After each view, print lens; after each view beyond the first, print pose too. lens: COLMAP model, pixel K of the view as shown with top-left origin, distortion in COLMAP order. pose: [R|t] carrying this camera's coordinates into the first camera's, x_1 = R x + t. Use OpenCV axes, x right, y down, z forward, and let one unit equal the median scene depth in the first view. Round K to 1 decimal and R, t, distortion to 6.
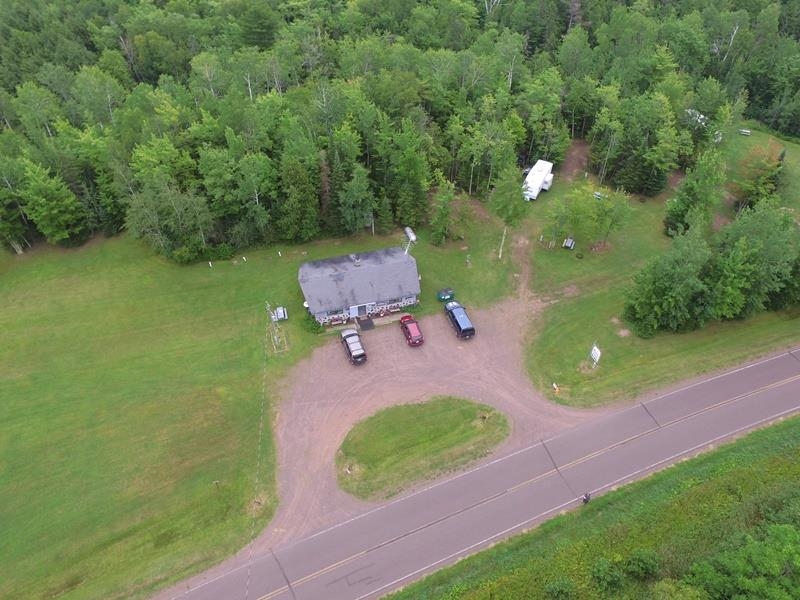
lens RADIAL K [[540.1, 0, 416.0], [0, 540.1, 297.8], [0, 0, 1]] dist [-0.120692, 0.085422]
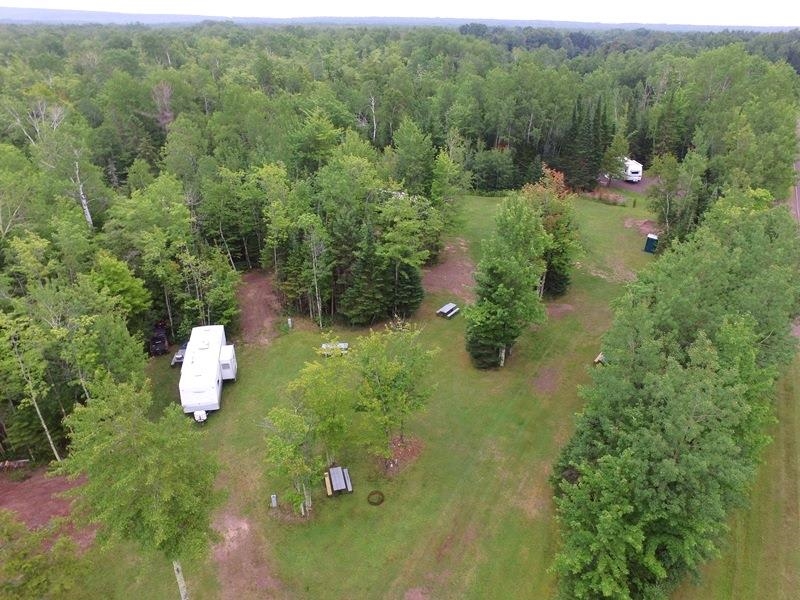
lens RADIAL K [[540.1, 0, 416.0], [0, 540.1, 297.8], [0, 0, 1]] dist [-0.120692, 0.085422]
pose [[0.765483, -0.312089, 0.562705, 0.131099], [0.452049, 0.883174, -0.125122, -0.139683], [-0.457917, 0.350149, 0.817134, 0.535186]]
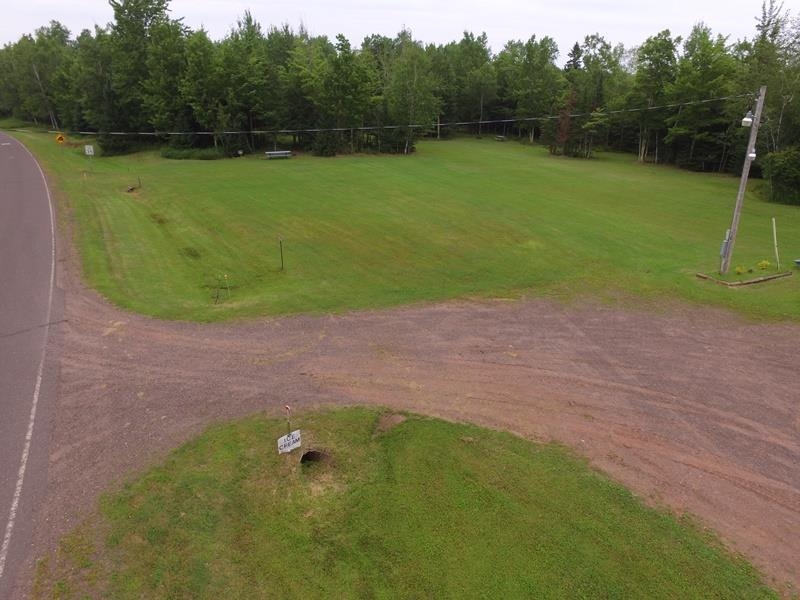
lens RADIAL K [[540.1, 0, 416.0], [0, 540.1, 297.8], [0, 0, 1]] dist [-0.120692, 0.085422]
pose [[0.084107, 0.347311, -0.933971, 0.033197], [-0.698362, 0.689128, 0.193372, 0.131928], [0.710786, 0.635985, 0.300509, 0.583953]]
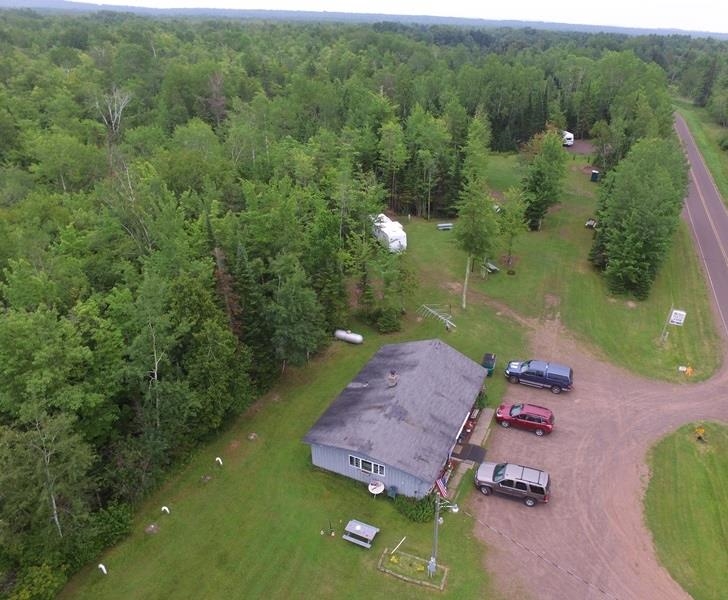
lens RADIAL K [[540.5, 0, 419.2], [0, 540.5, 300.4], [0, 0, 1]] dist [-0.070699, 0.007838]
pose [[0.620683, -0.365837, 0.693481, -0.385683], [0.525573, 0.850470, -0.021747, -0.091356], [-0.581829, 0.377973, 0.720147, 0.425229]]
